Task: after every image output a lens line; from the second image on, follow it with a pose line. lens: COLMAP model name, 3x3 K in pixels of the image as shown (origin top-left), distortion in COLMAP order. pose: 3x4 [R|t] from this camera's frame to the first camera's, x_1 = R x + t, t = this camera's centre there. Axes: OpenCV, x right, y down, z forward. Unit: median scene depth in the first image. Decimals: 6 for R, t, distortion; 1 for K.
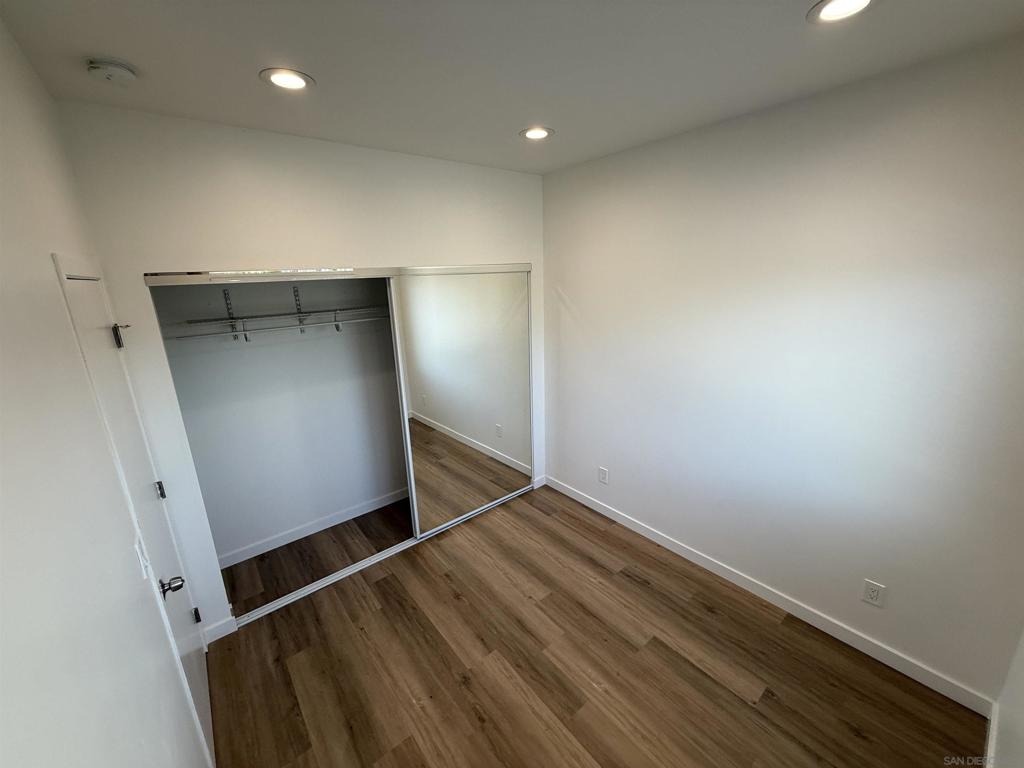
lens RADIAL K [[408.2, 0, 512.0], [0, 408.2, 384.0], [0, 0, 1]] dist [-0.000350, -0.000003]
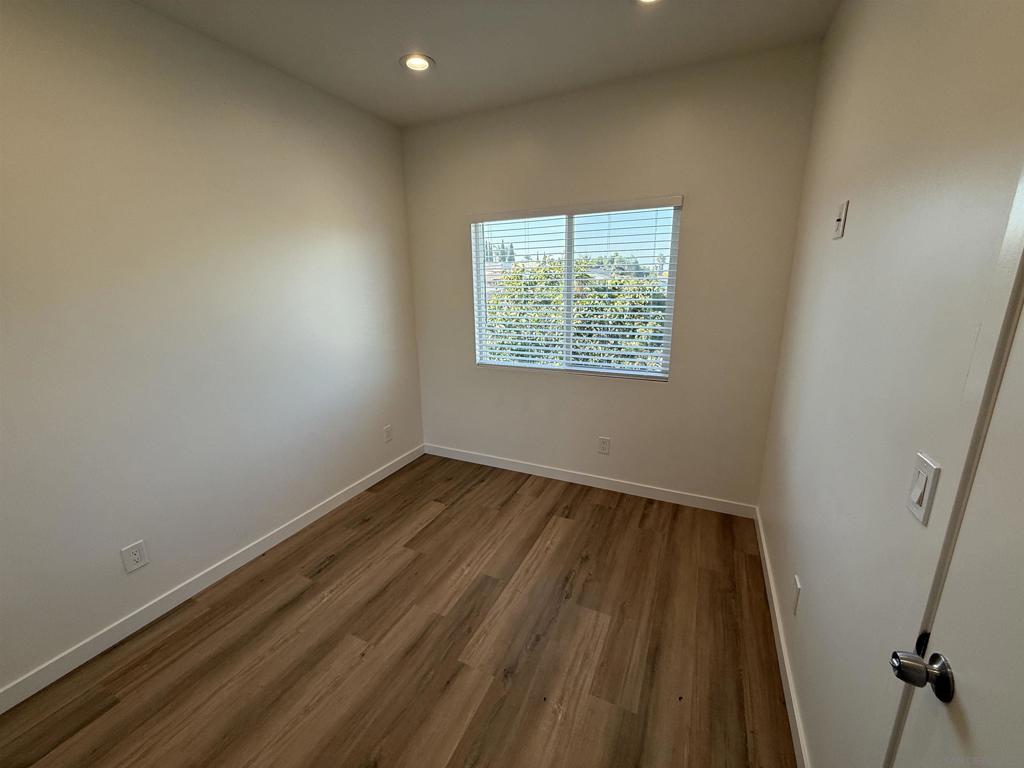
lens RADIAL K [[408.2, 0, 512.0], [0, 408.2, 384.0], [0, 0, 1]] dist [-0.000350, -0.000003]
pose [[-0.429268, -0.182565, 0.884533, -0.699800], [0.268243, 0.909396, 0.317876, -0.046990], [-0.862424, 0.373724, -0.341403, 1.016901]]
